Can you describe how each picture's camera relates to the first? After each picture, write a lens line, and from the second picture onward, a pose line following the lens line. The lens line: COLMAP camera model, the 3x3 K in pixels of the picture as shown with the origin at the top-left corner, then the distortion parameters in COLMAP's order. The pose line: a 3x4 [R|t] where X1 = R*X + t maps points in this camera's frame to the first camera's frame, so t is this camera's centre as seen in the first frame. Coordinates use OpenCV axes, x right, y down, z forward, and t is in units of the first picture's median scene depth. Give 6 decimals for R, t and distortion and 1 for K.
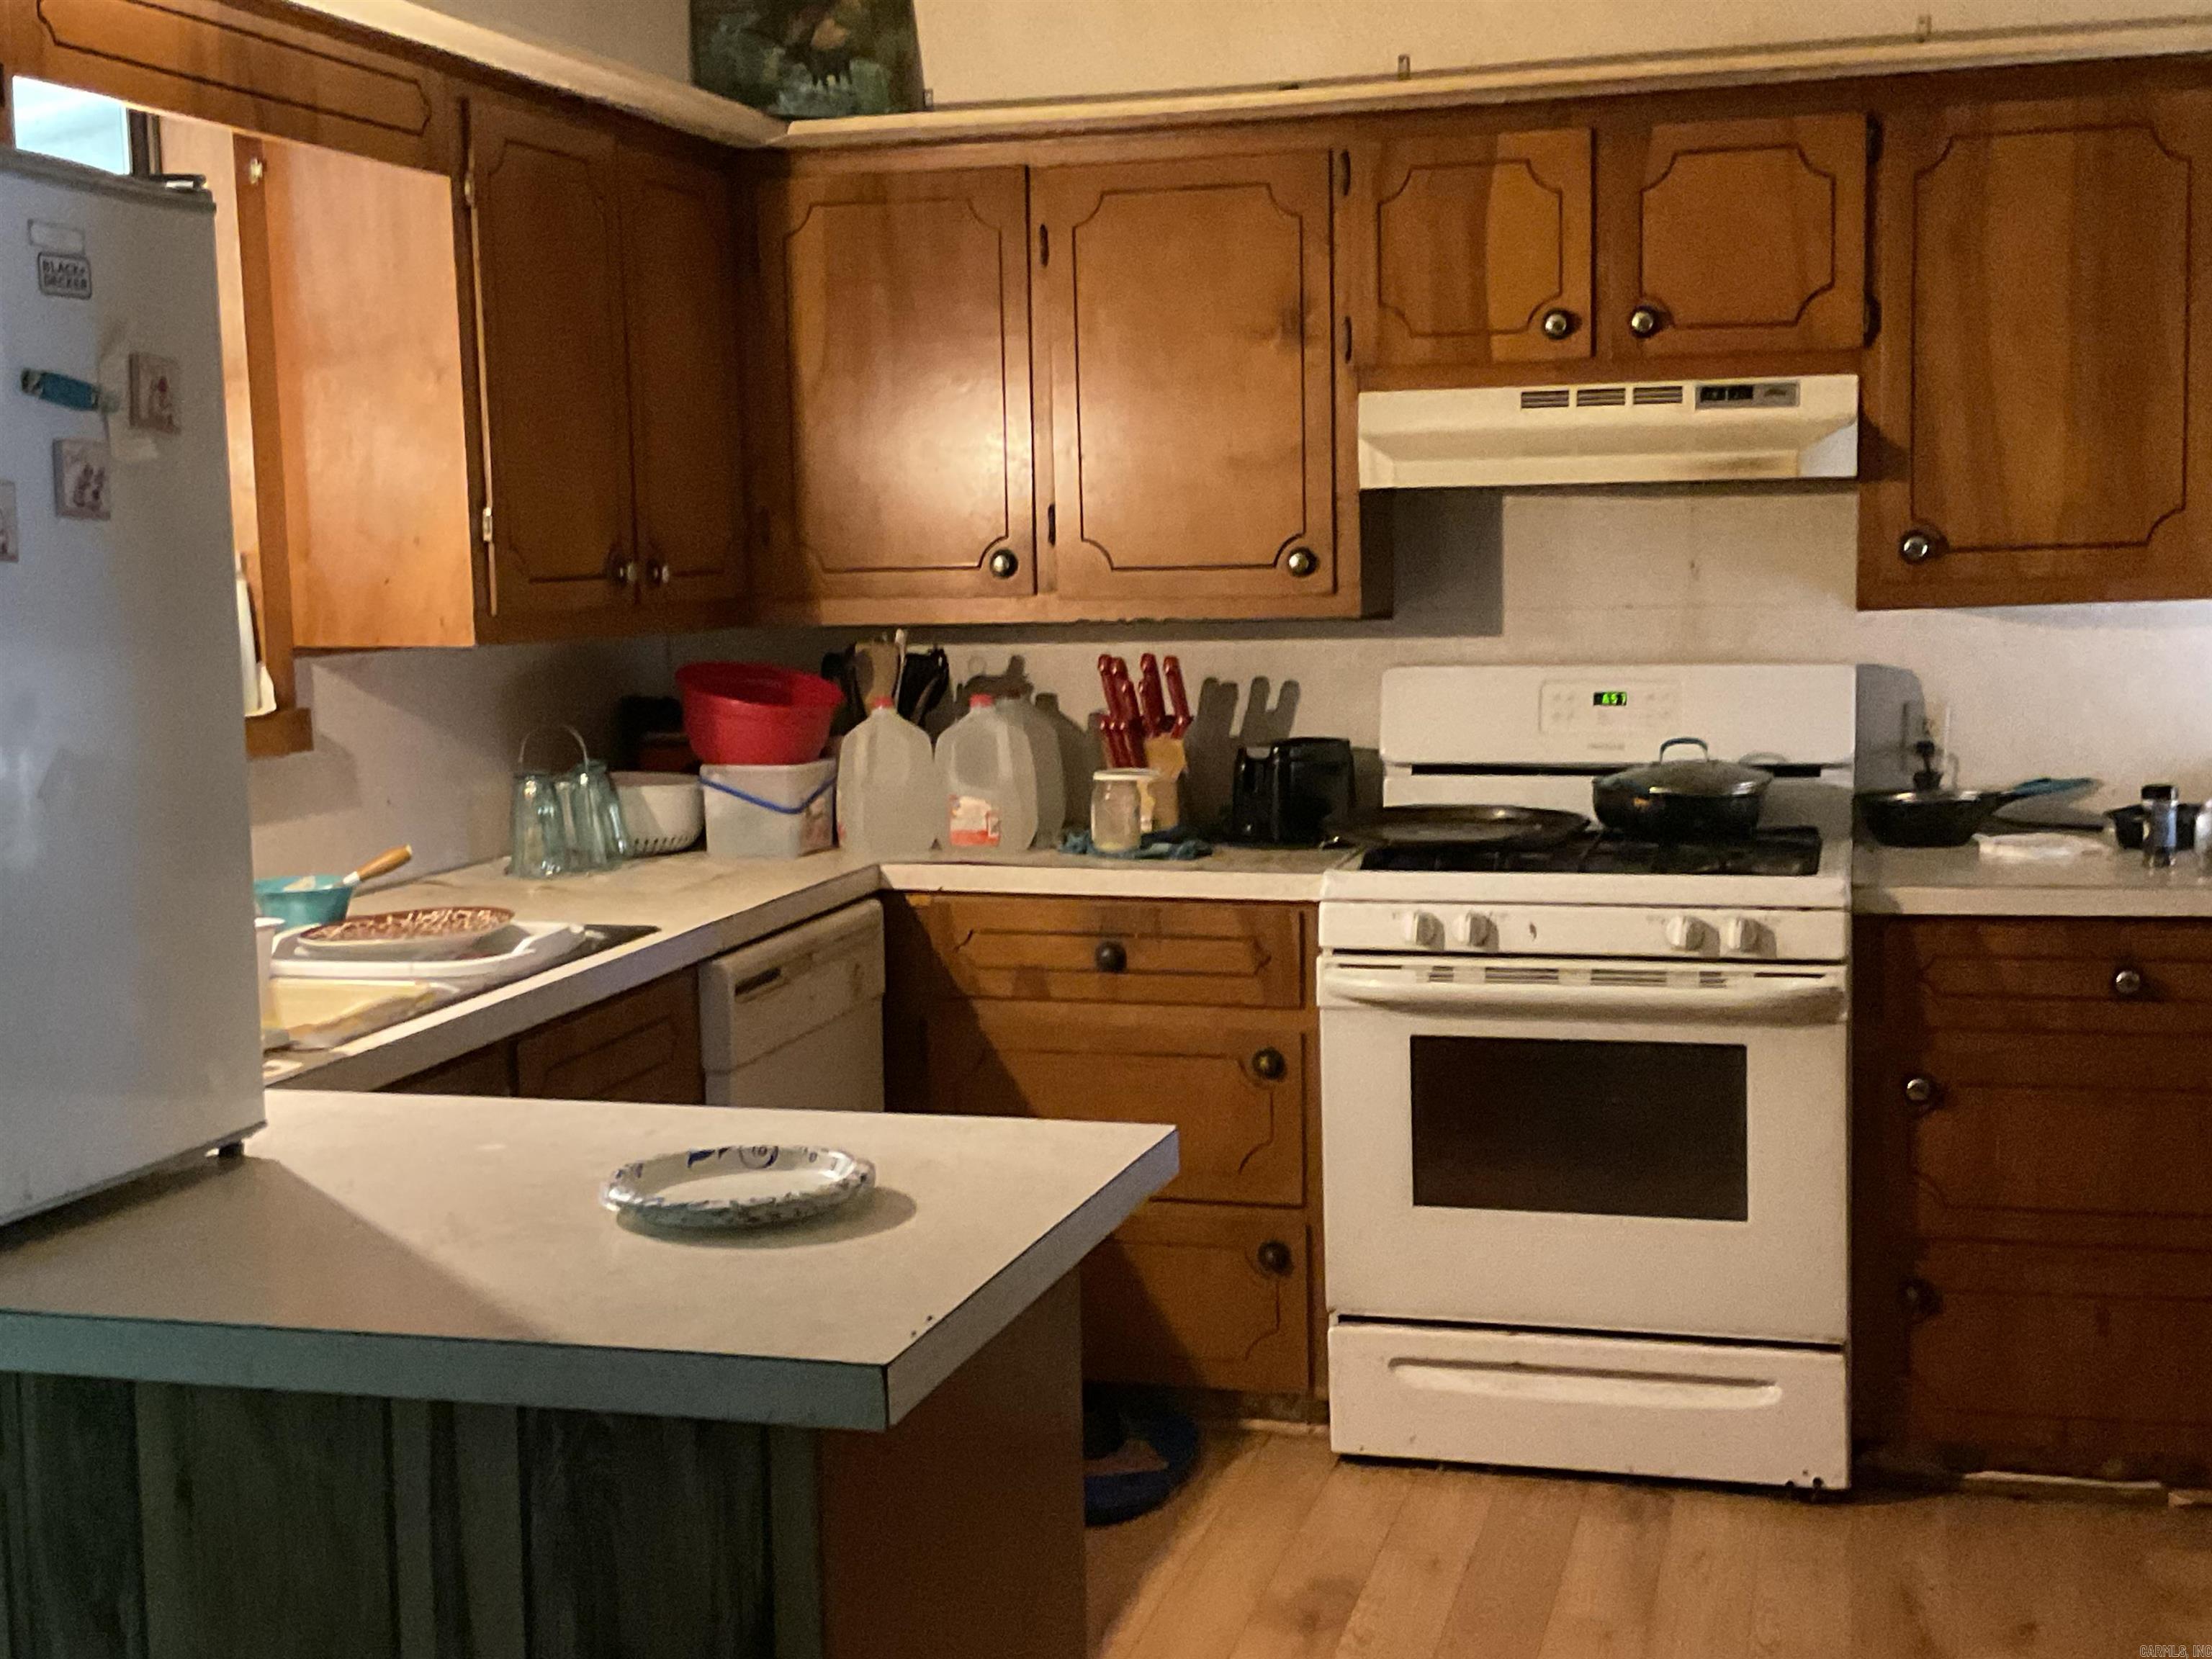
lens RADIAL K [[2704.5, 0, 1147.9], [0, 2704.5, 825.5], [0, 0, 1]] dist [0.130437, -0.327467]
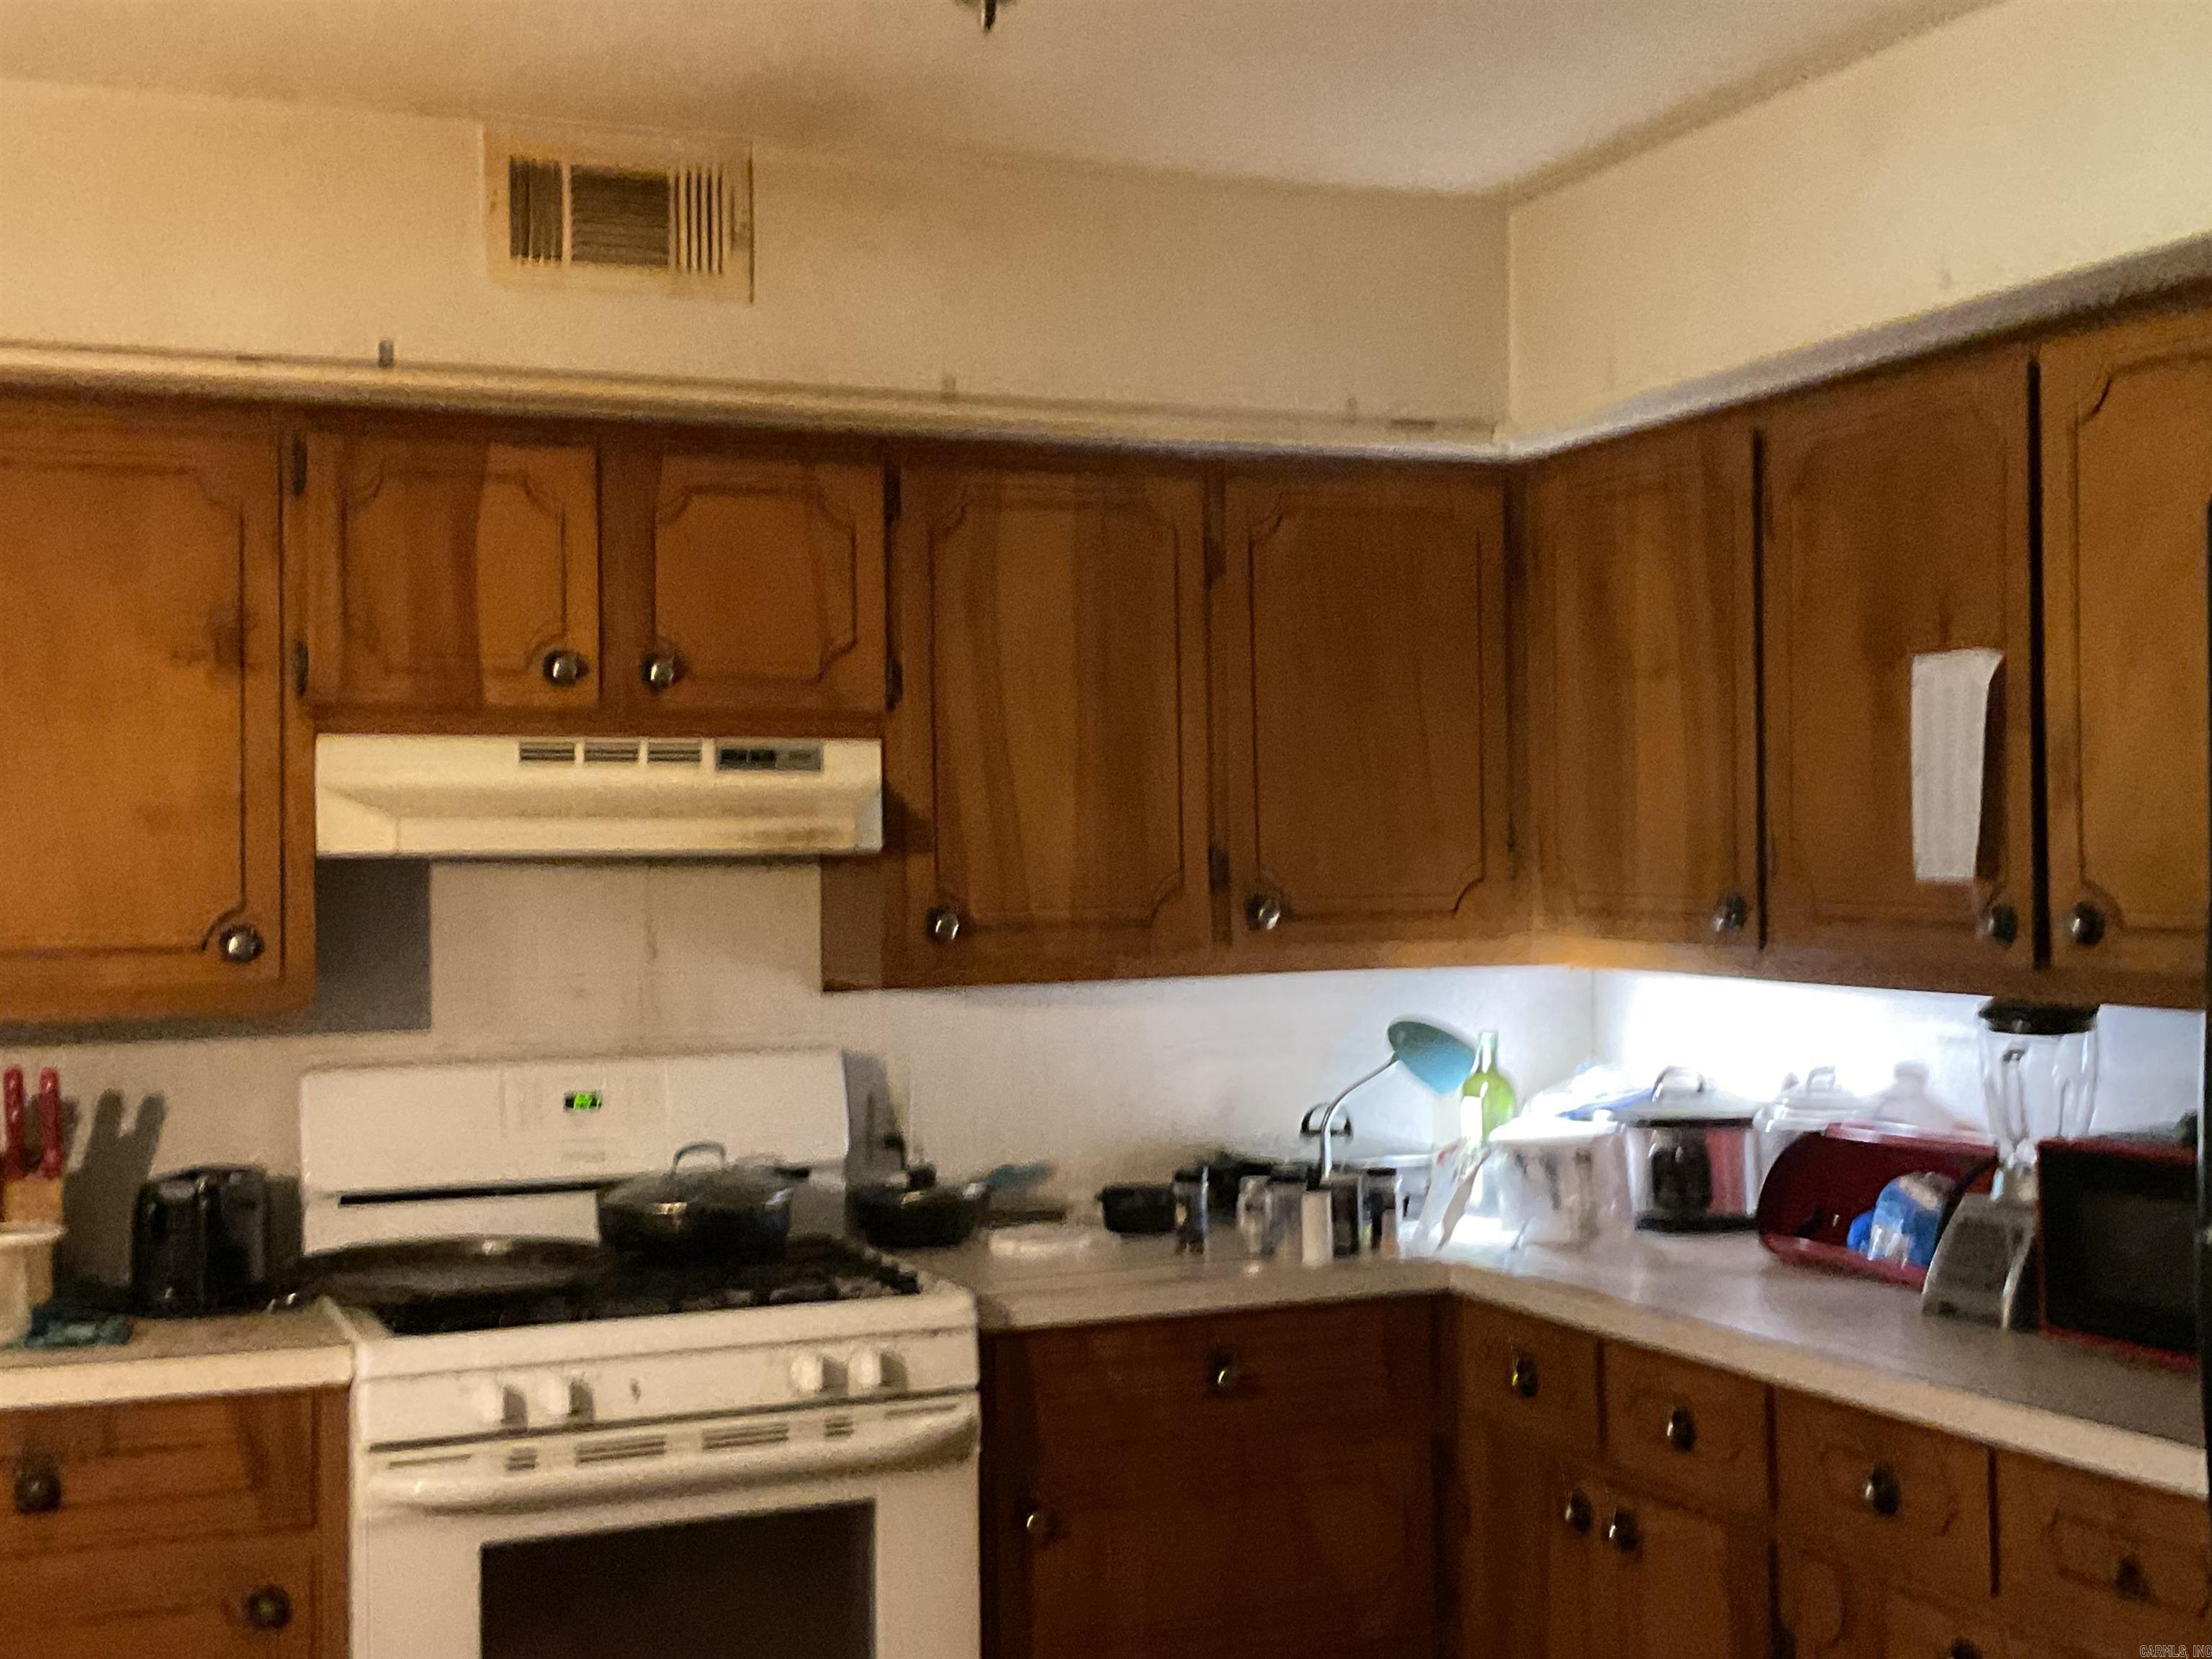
lens RADIAL K [[2704.5, 0, 1147.9], [0, 2704.5, 825.5], [0, 0, 1]] dist [0.130437, -0.327467]
pose [[0.790839, 0.021123, 0.611660, -0.228623], [0.060963, 0.991715, -0.113070, -0.026826], [-0.608980, 0.126708, 0.782999, 0.222528]]
